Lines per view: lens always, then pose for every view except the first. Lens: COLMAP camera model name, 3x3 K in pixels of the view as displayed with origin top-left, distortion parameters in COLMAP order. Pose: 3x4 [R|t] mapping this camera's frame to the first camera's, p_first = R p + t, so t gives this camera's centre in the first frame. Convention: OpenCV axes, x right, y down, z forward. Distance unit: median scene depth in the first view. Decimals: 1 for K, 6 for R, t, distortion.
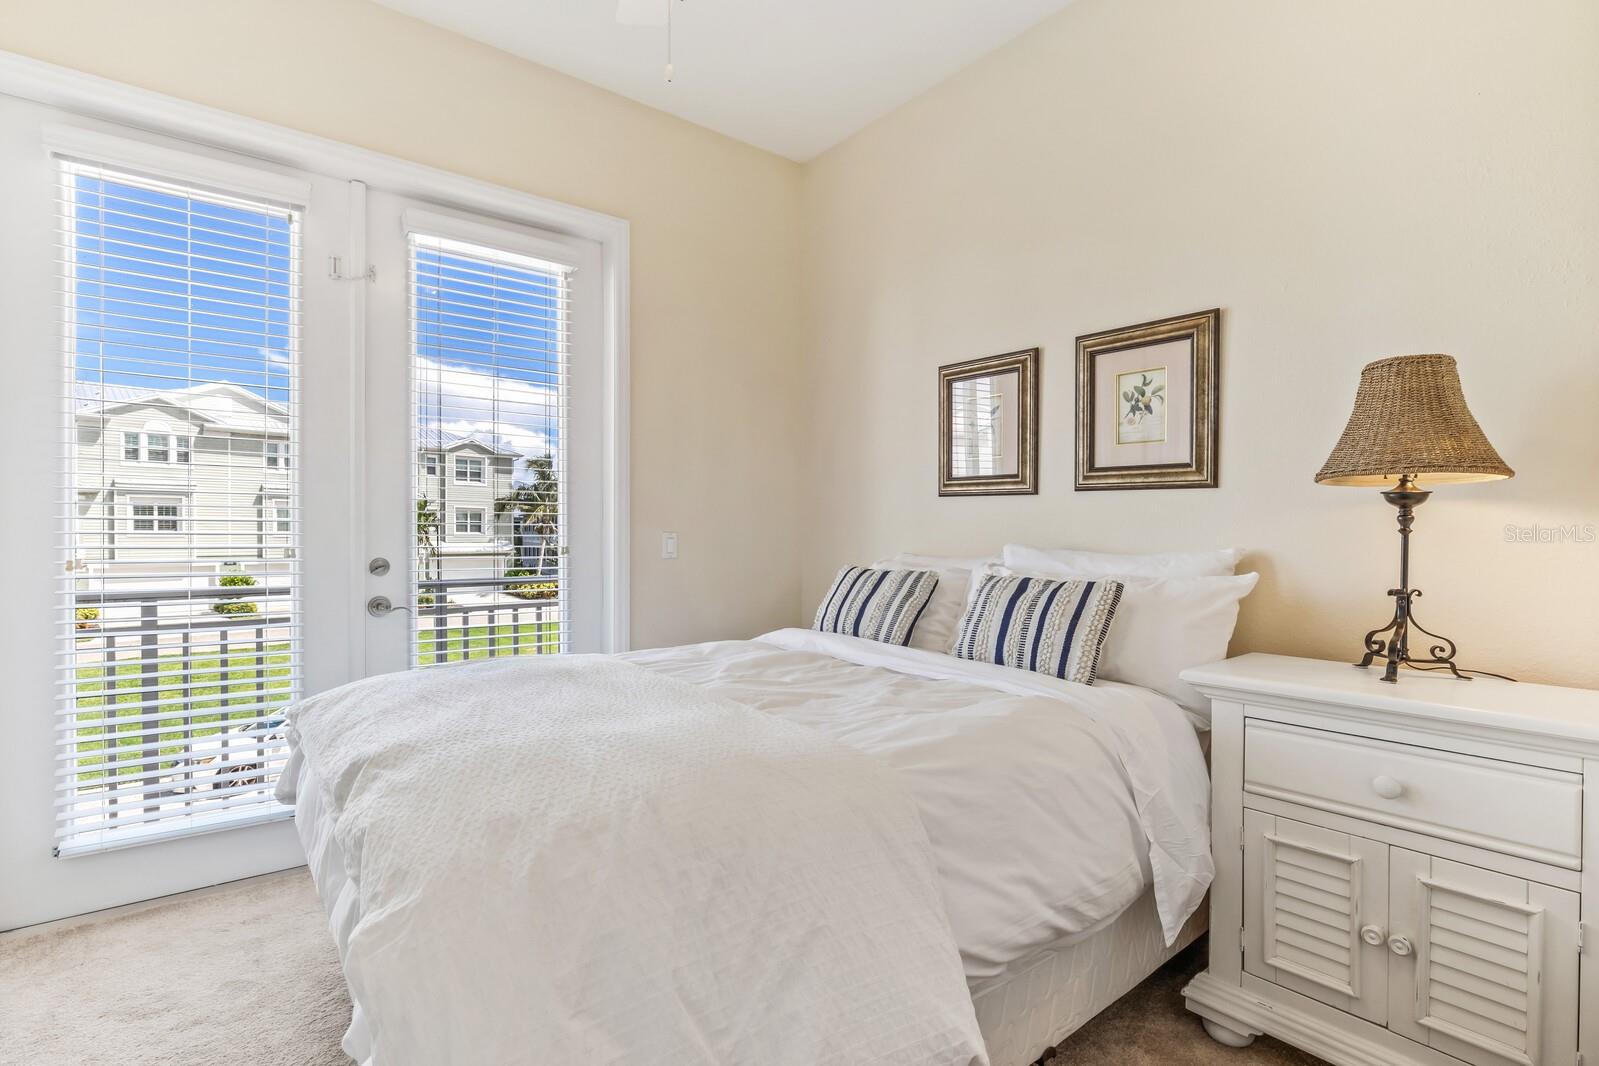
lens RADIAL K [[766.0, 0, 799.5], [0, 766.0, 533.0], [0, 0, 1]] dist [-0.003284, -0.001402]
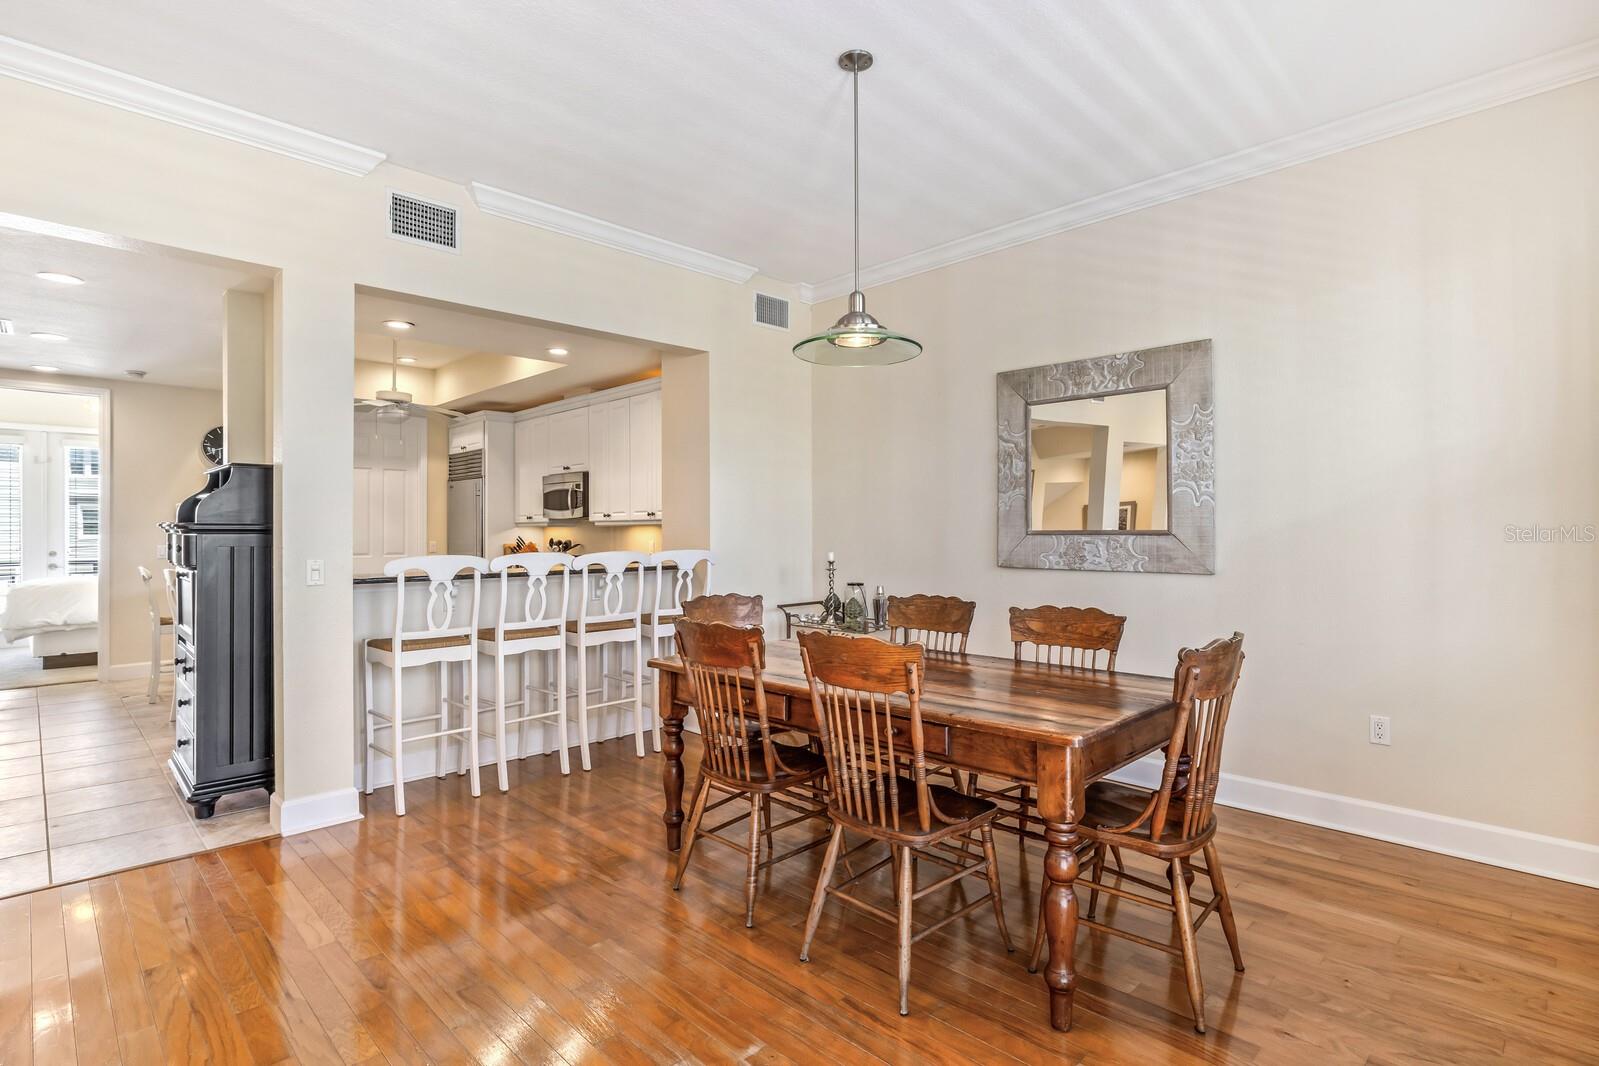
lens RADIAL K [[766.0, 0, 799.5], [0, 766.0, 533.0], [0, 0, 1]] dist [-0.003284, -0.001402]
pose [[0.989847, -0.002134, 0.142122, 0.148166], [0.001900, 0.999997, 0.001780, -0.002977], [-0.142126, -0.001492, 0.989847, -0.183997]]
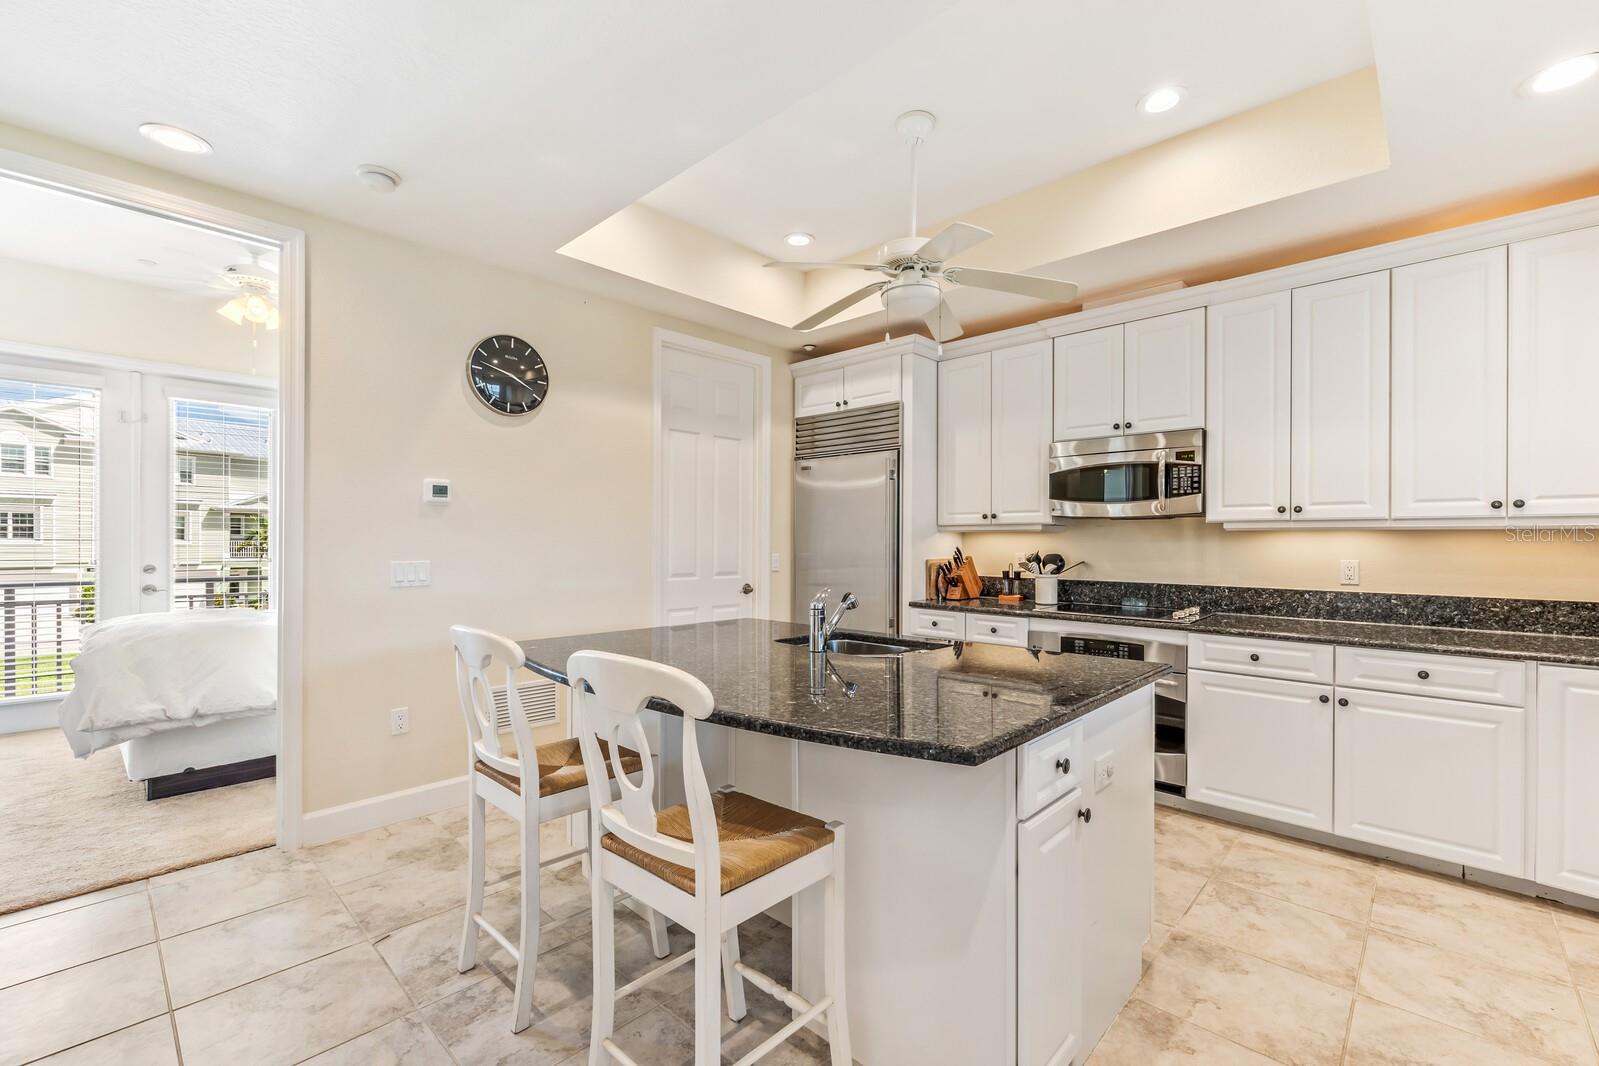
lens RADIAL K [[665.7, 0, 807.0], [0, 665.7, 547.1], [0, 0, 1]] dist [-0.008141, -0.000220]
pose [[0.983632, 0.005746, 0.180096, 0.057693], [-0.006630, 0.999969, 0.004311, -0.002242], [-0.180066, -0.005435, 0.983640, -0.069260]]
